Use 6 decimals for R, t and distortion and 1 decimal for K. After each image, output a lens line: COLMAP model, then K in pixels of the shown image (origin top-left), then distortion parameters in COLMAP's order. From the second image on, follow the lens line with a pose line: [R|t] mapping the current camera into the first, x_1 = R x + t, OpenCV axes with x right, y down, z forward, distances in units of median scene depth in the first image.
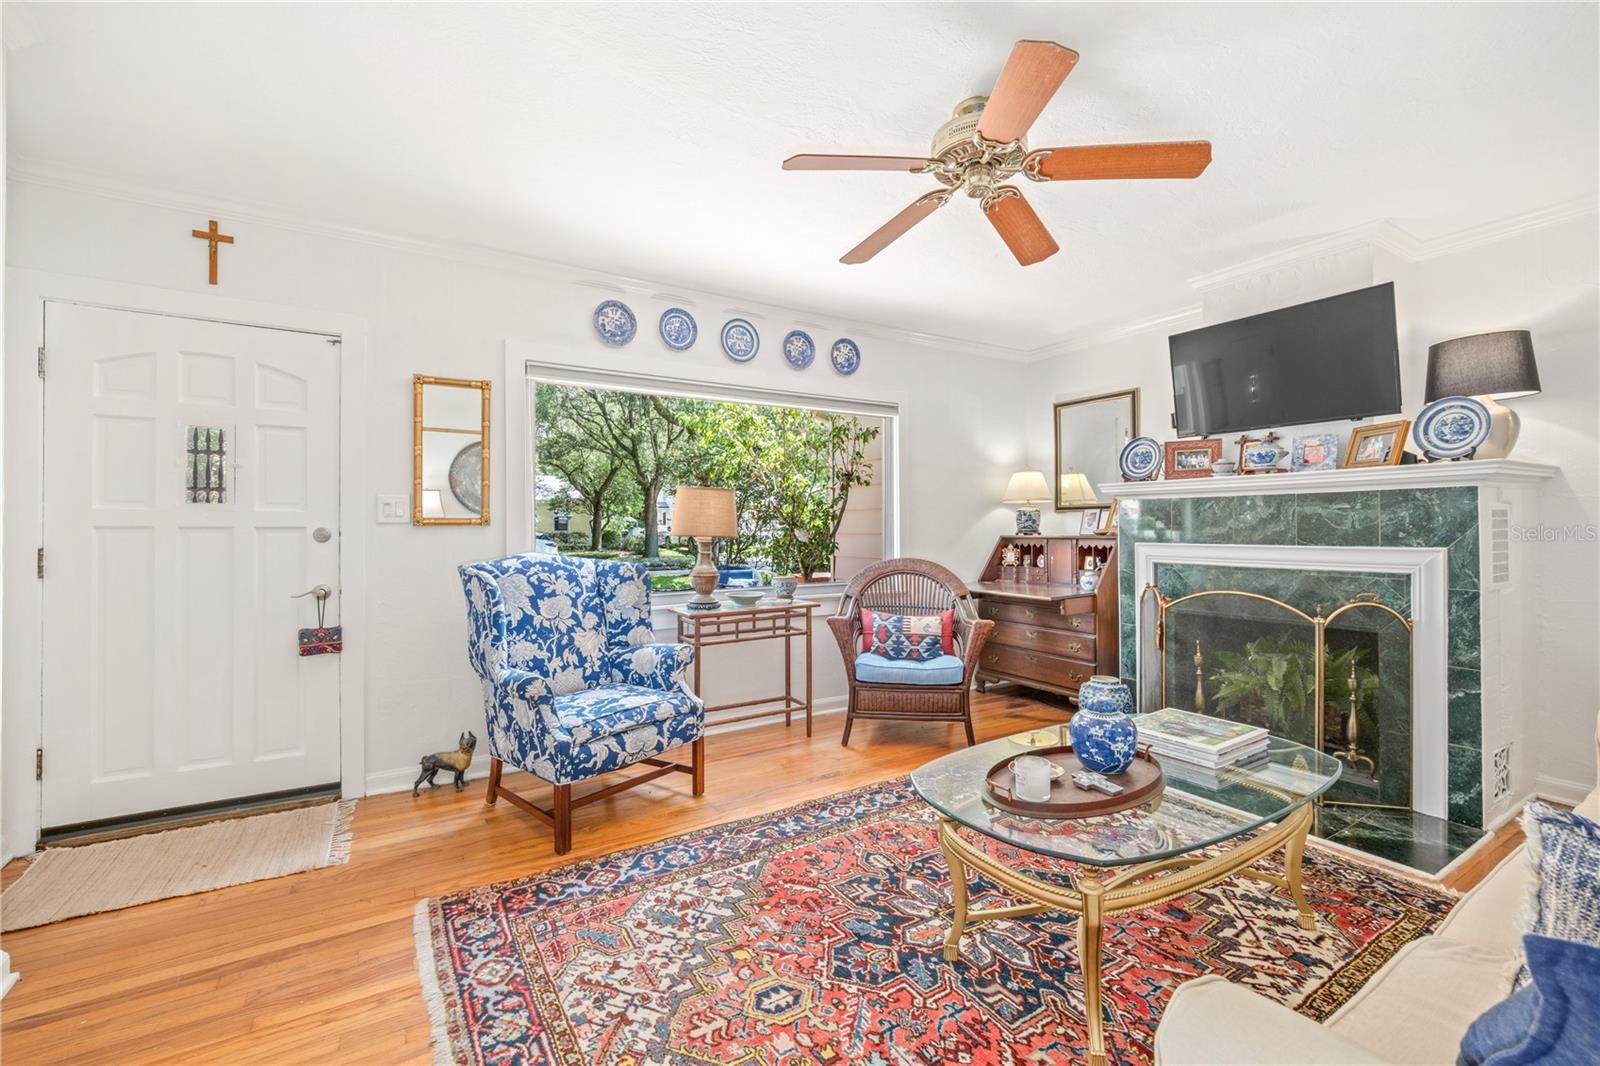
lens RADIAL K [[650.9, 0, 804.4], [0, 650.9, 529.6], [0, 0, 1]] dist [-0.009265, 0.000651]
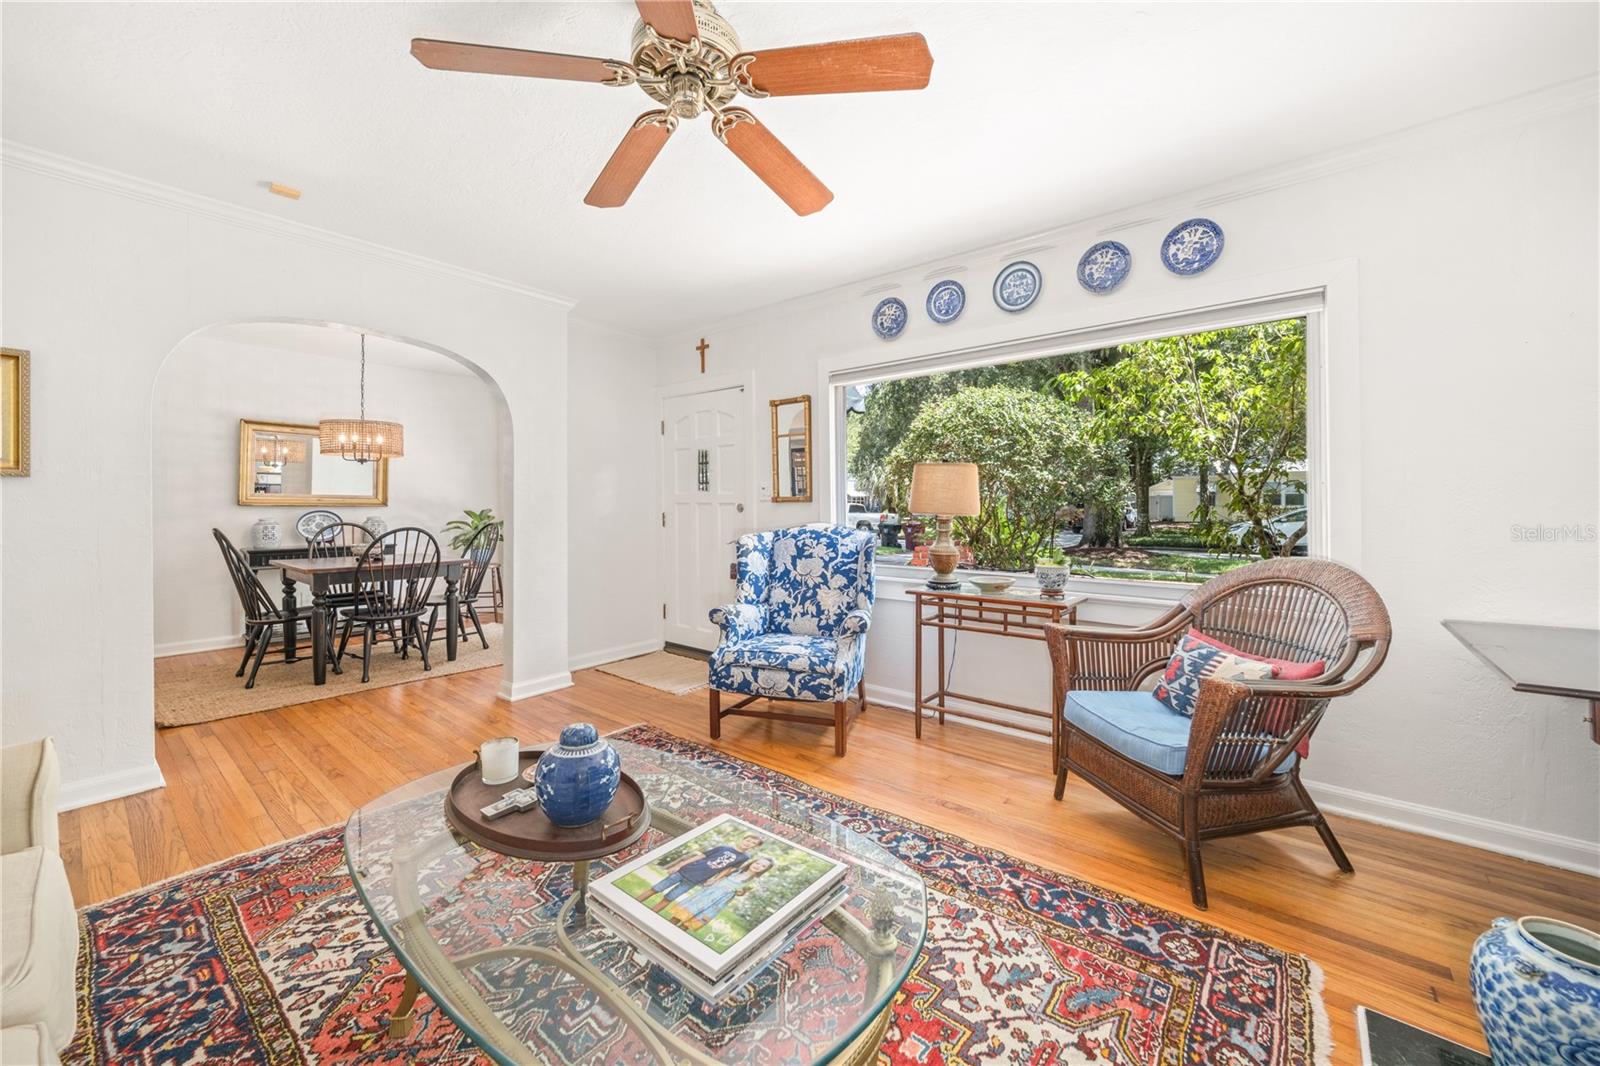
lens RADIAL K [[616.1, 0, 815.7], [0, 616.1, 505.4], [0, 0, 1]] dist [-0.013587, 0.003771]
pose [[0.336296, 0.003479, -0.941750, 0.750238], [-0.003527, 0.999991, 0.002435, -0.002264], [0.941750, 0.002503, 0.336305, 0.610914]]
